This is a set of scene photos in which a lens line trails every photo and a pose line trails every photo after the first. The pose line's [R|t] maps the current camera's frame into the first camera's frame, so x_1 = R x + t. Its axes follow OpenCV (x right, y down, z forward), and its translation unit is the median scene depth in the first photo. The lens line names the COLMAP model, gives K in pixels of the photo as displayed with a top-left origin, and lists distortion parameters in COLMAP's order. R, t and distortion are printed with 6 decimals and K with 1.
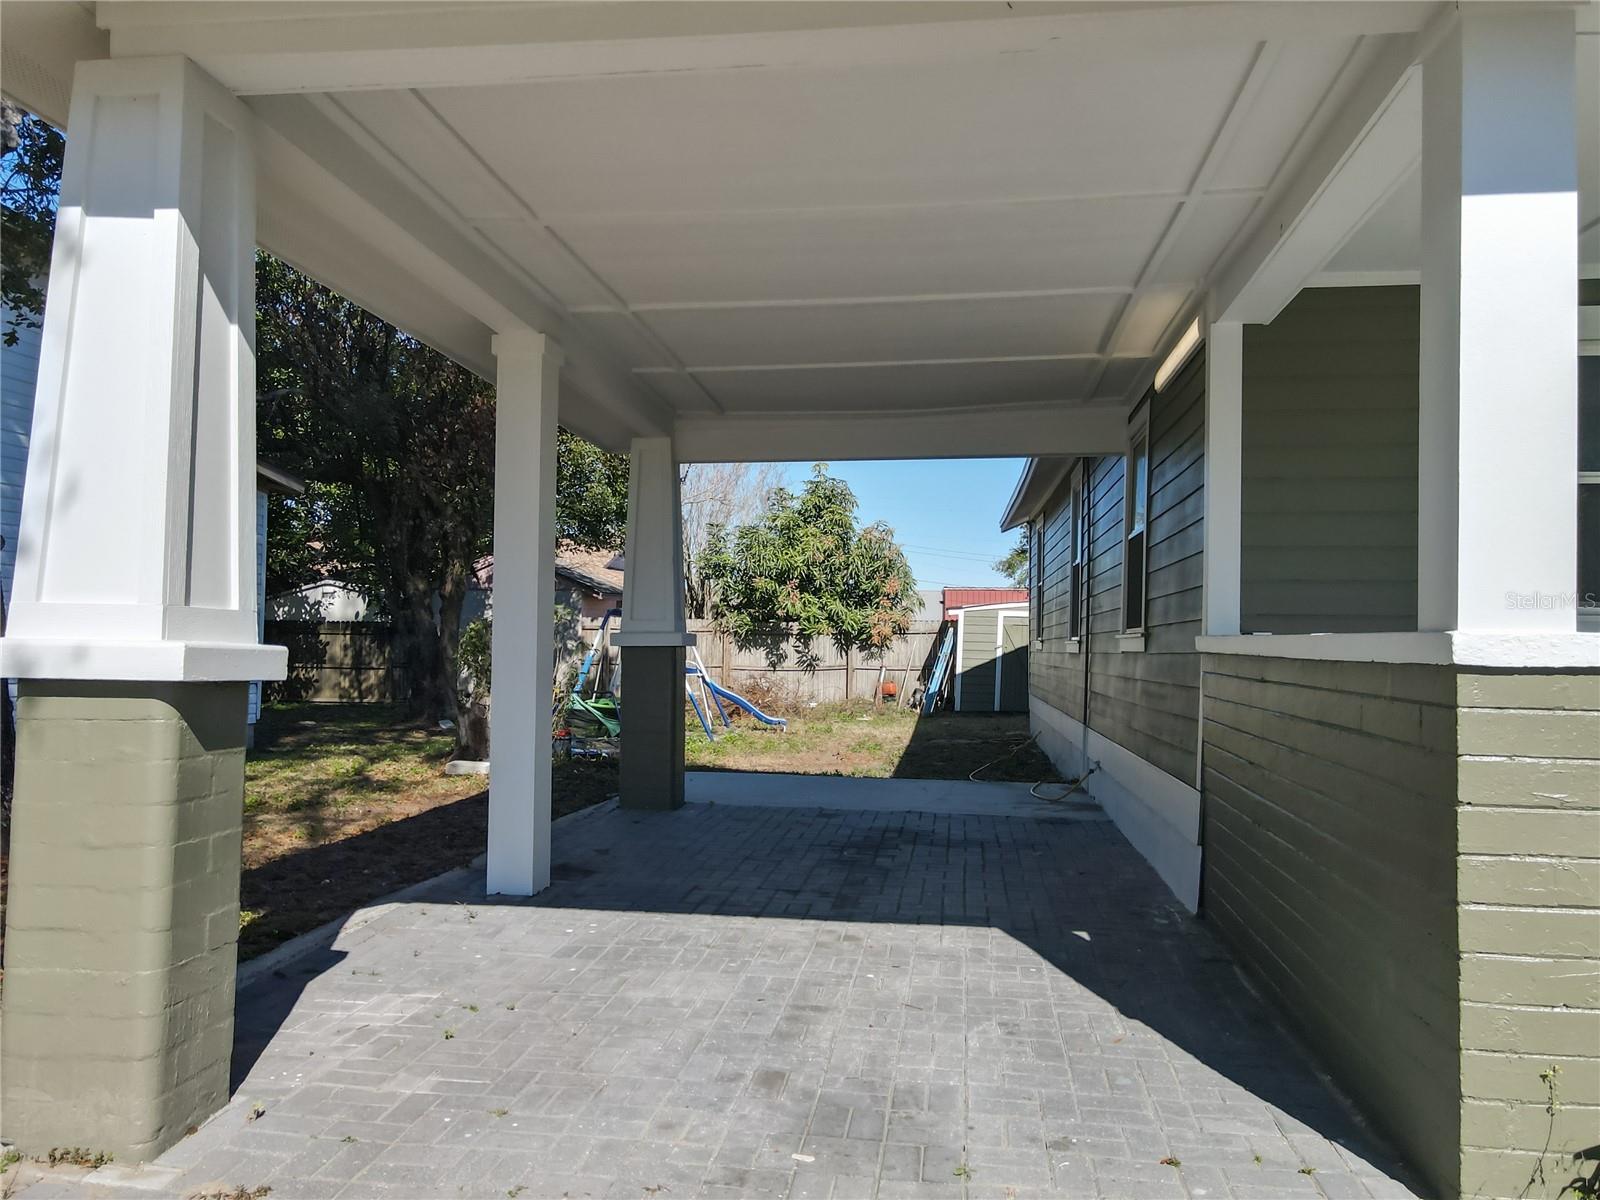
lens RADIAL K [[1154.9, 0, 786.5], [0, 1154.9, 599.3], [0, 0, 1]] dist [0.008523, 0.006233]
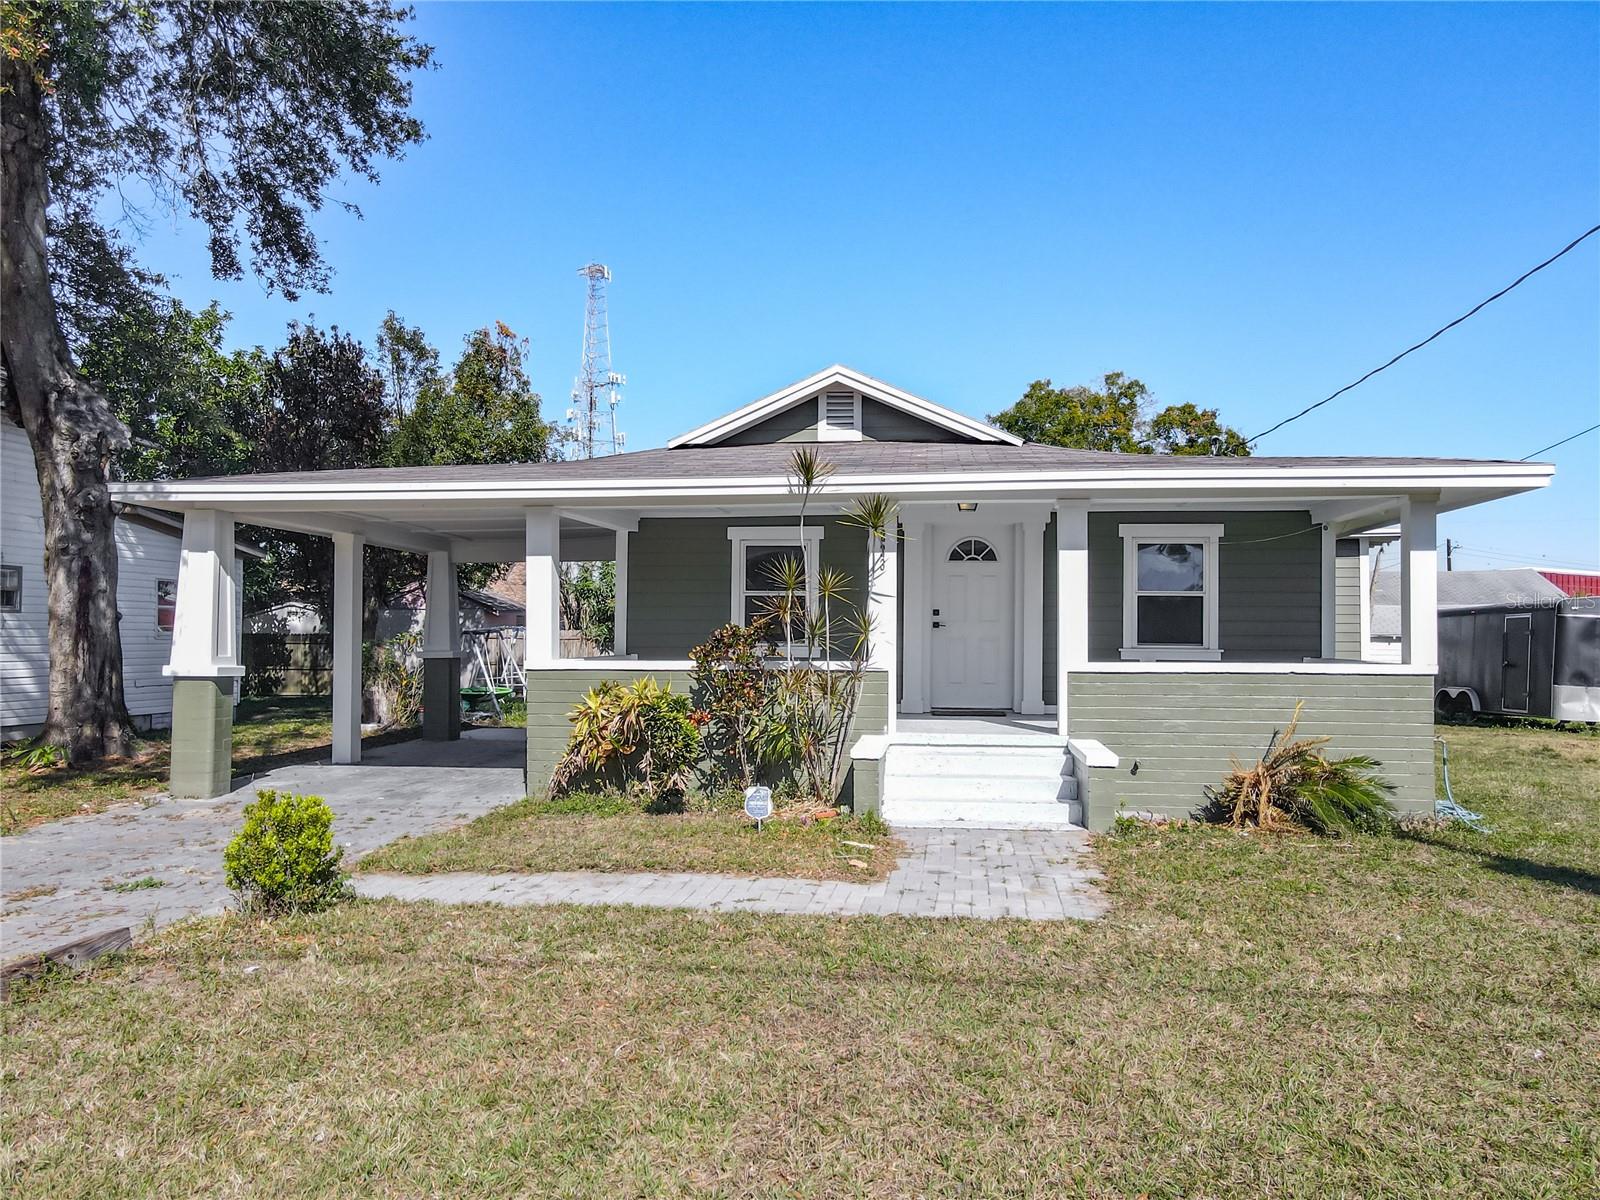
lens RADIAL K [[1173.8, 0, 800.0], [0, 1173.8, 600.0], [0, 0, 1]] dist [-0.003795, 0.005138]
pose [[0.999796, -0.010361, 0.017361, 0.191040], [0.010252, 0.999927, 0.006345, -0.026674], [-0.017426, -0.006166, 0.999829, -0.414301]]
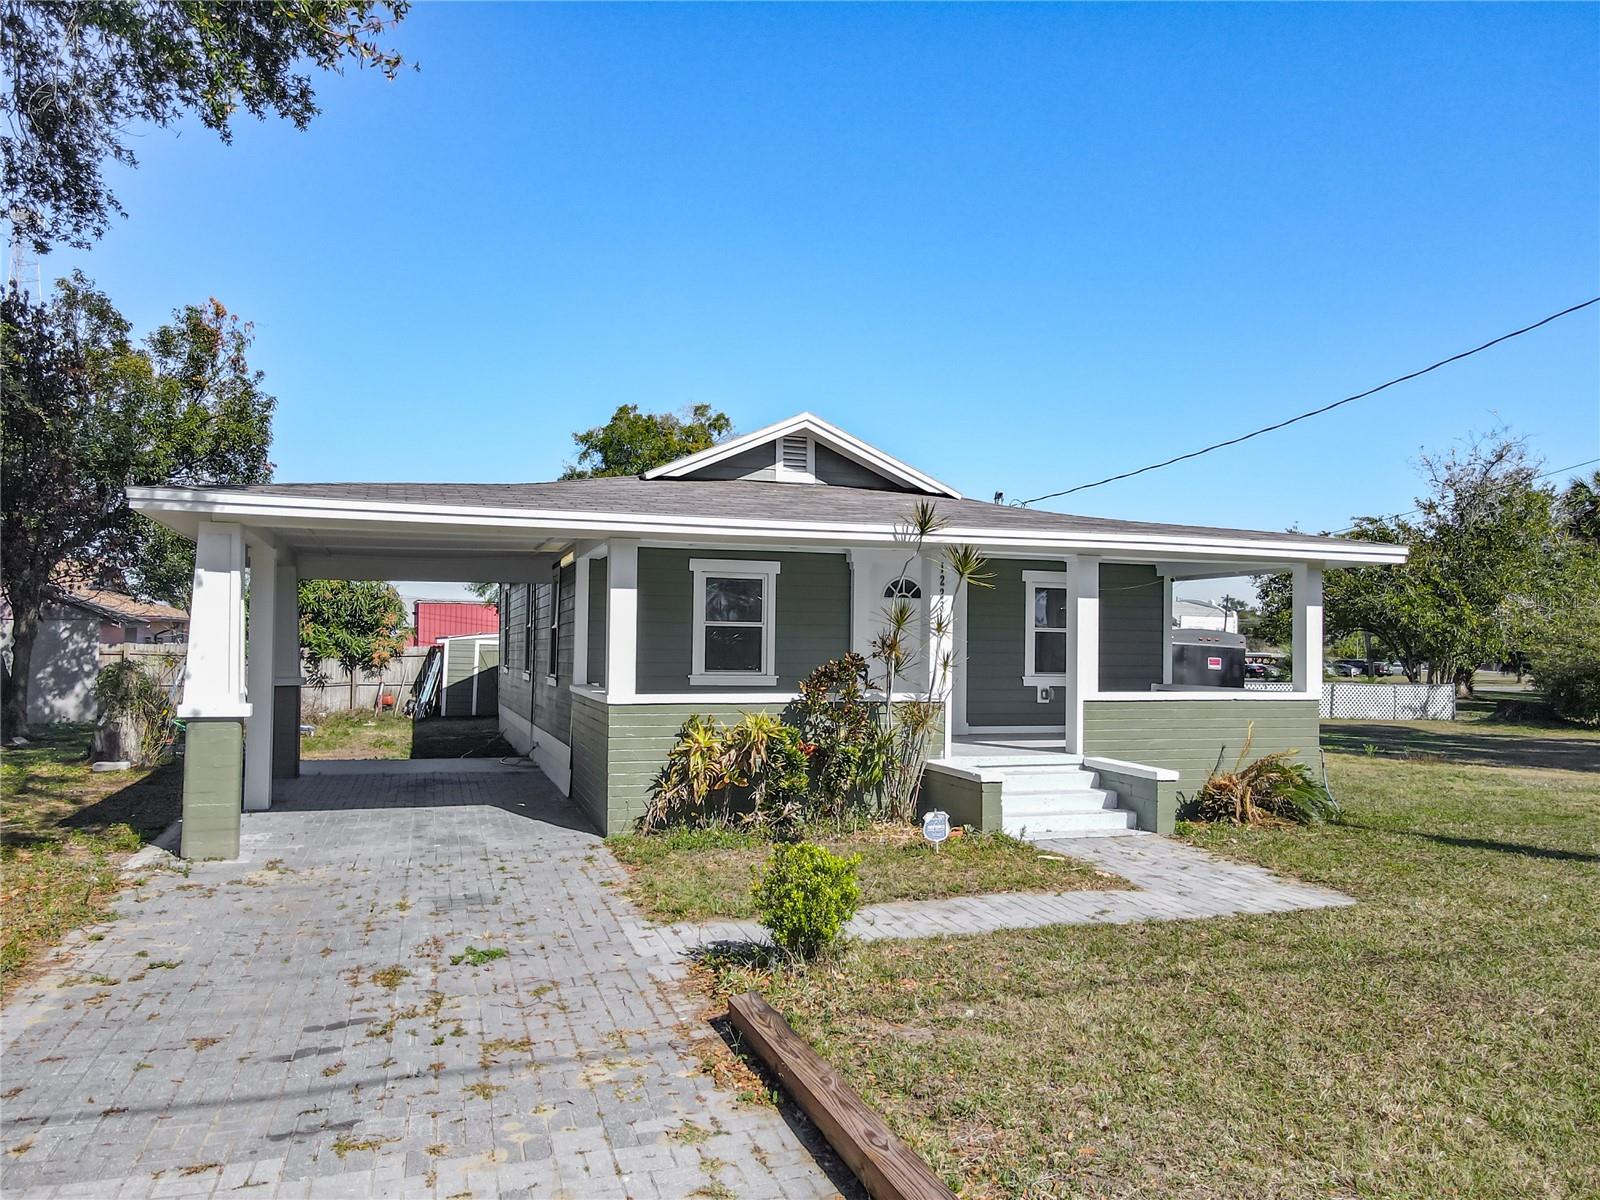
lens RADIAL K [[1154.9, 0, 786.5], [0, 1154.9, 599.3], [0, 0, 1]] dist [0.008523, 0.006233]
pose [[0.899086, 0.013413, 0.437566, -0.082493], [-0.013341, 0.999906, -0.003237, -0.039291], [-0.437568, -0.002927, 0.899181, -0.375238]]
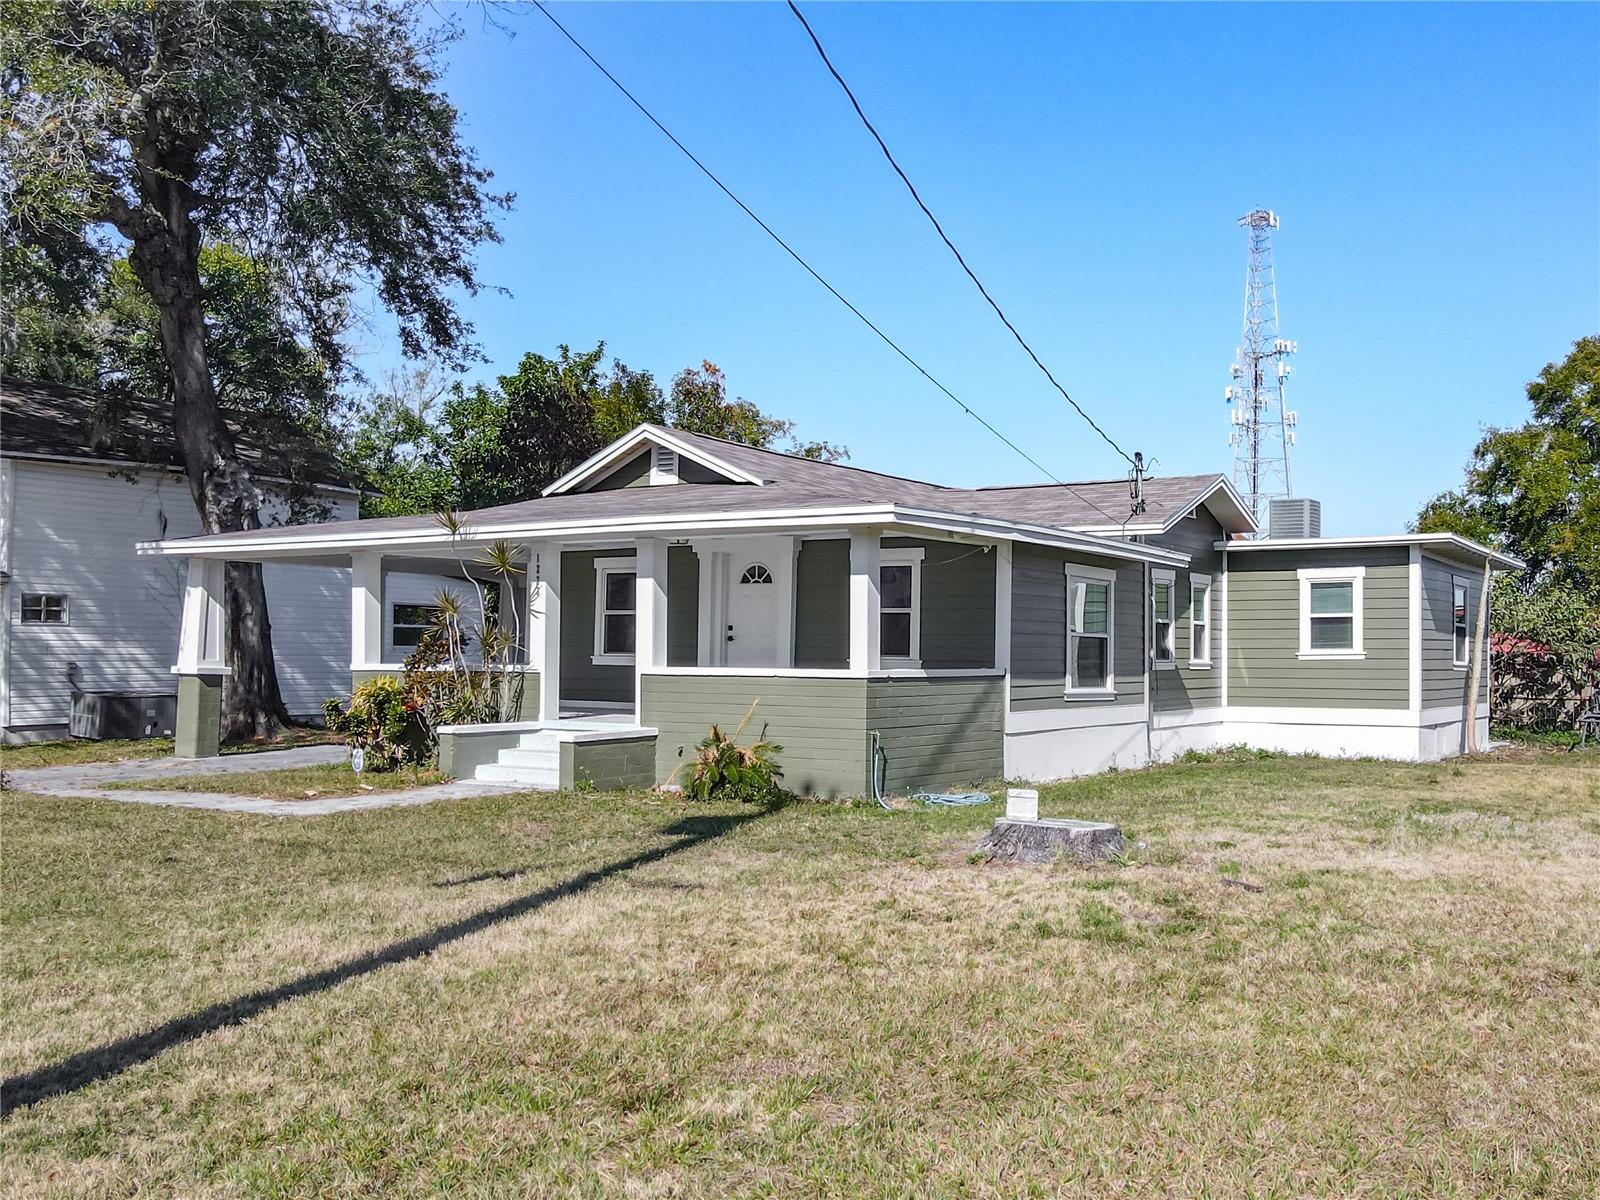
lens RADIAL K [[1427.9, 0, 992.8], [0, 1427.9, 594.4], [0, 0, 1]] dist [0.011715, 0.006602]
pose [[0.930175, -0.021906, -0.366462, 0.784531], [0.018546, 0.999748, -0.012685, -0.021602], [0.366648, 0.005003, 0.930346, -0.567052]]
